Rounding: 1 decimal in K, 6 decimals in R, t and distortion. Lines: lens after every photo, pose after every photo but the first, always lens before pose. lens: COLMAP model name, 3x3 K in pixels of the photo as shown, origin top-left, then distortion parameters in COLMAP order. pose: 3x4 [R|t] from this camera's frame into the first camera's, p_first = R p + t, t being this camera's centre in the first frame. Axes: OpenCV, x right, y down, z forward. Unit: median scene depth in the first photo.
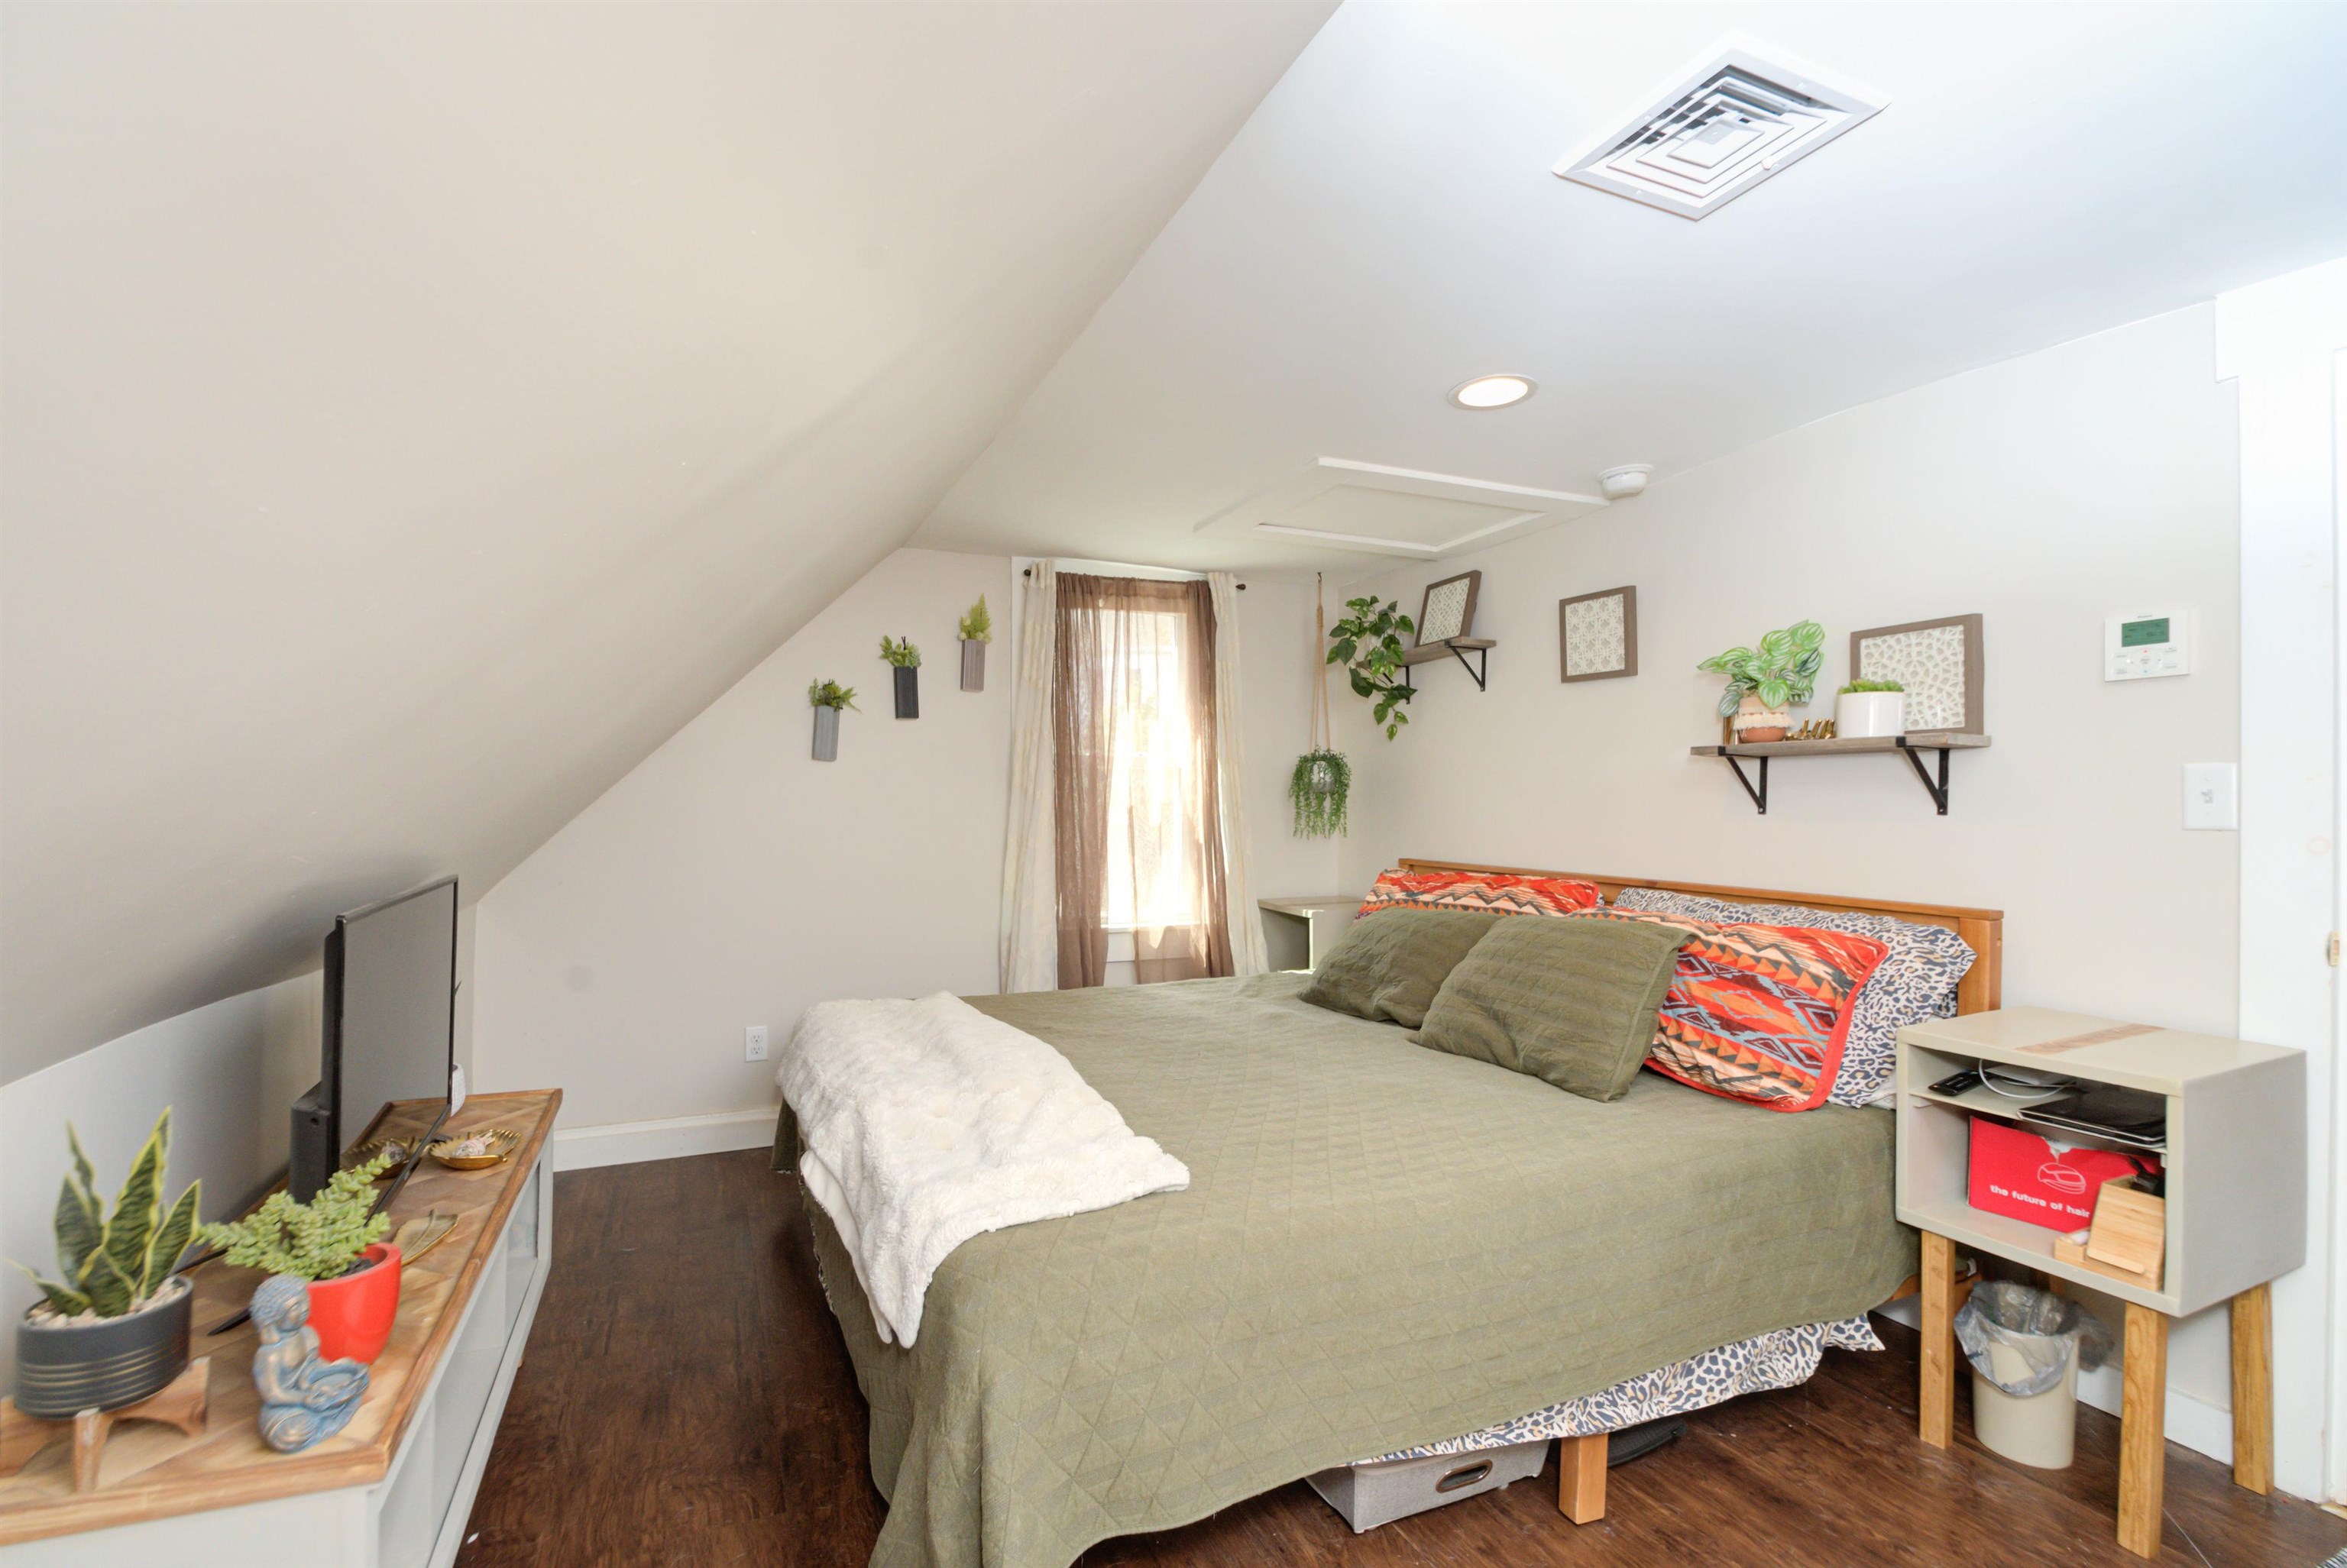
lens RADIAL K [[1074.0, 0, 1169.7], [0, 1074.0, 803.1], [0, 0, 1]] dist [0.001698, 0.000254]
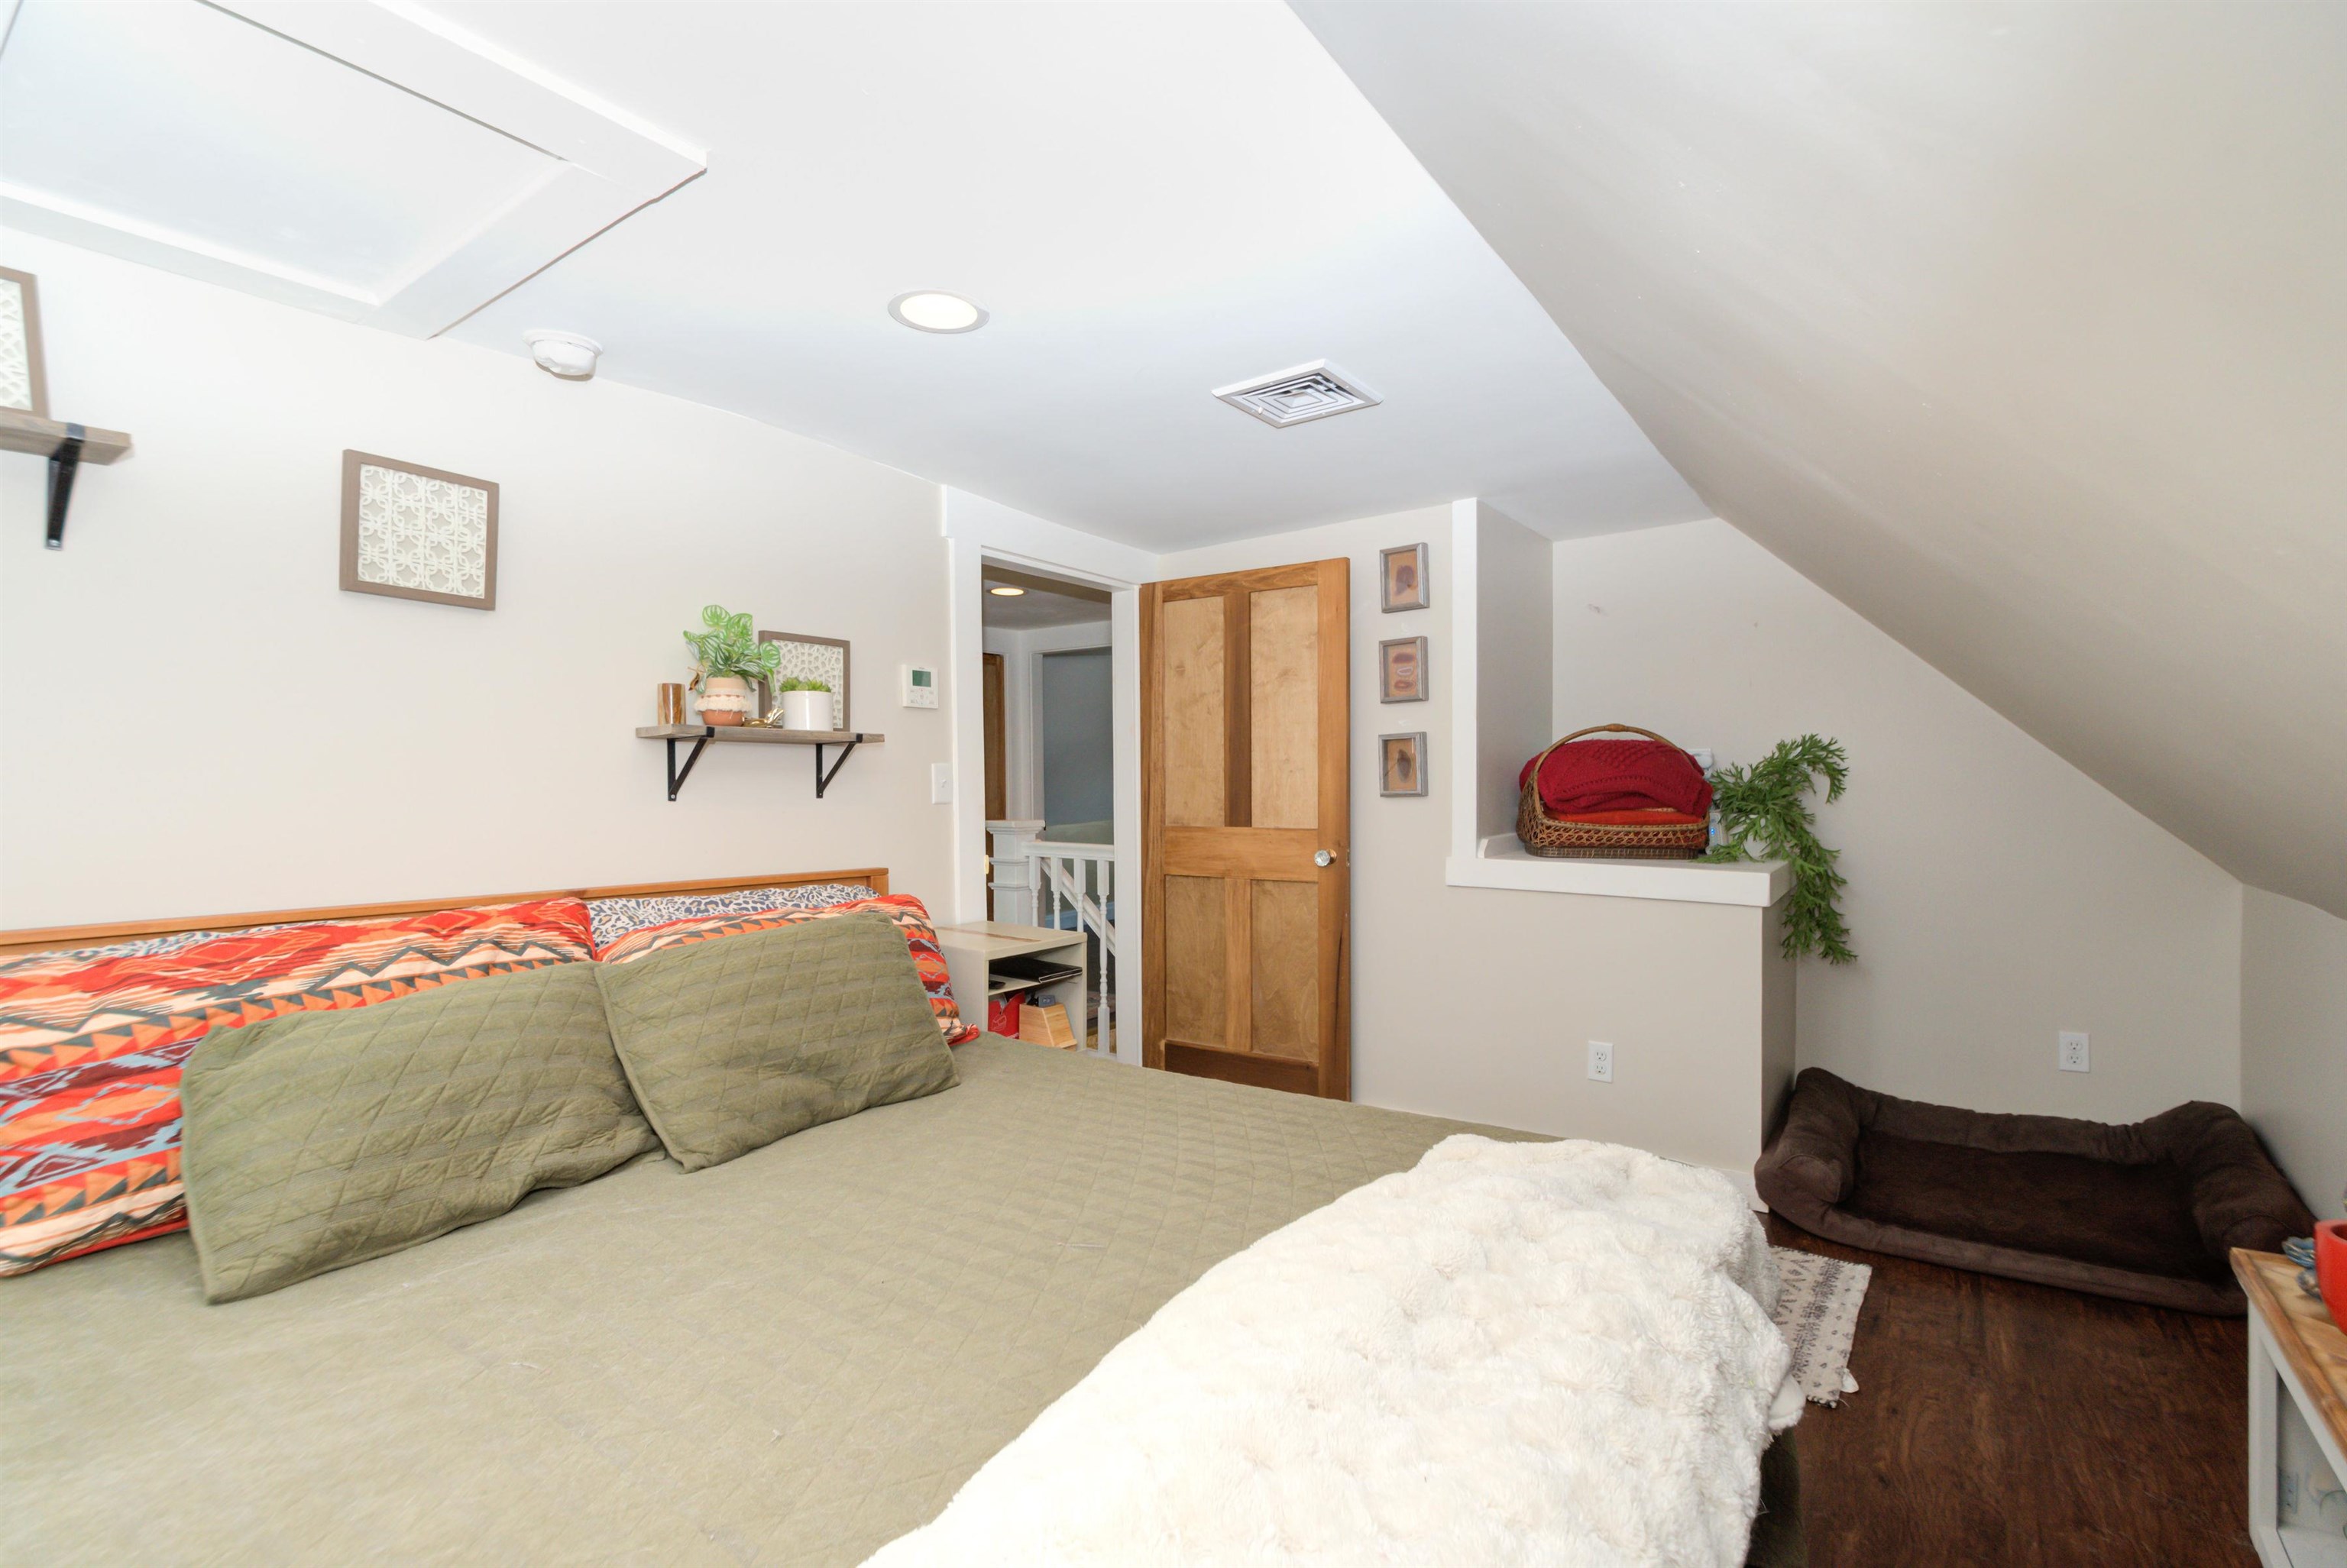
lens RADIAL K [[1074.0, 0, 1169.7], [0, 1074.0, 803.1], [0, 0, 1]] dist [0.001698, 0.000254]
pose [[-0.499103, -0.020695, 0.866295, -0.418882], [-0.000622, 0.999723, 0.023525, -0.007969], [-0.866542, 0.011202, -0.498978, 0.980192]]
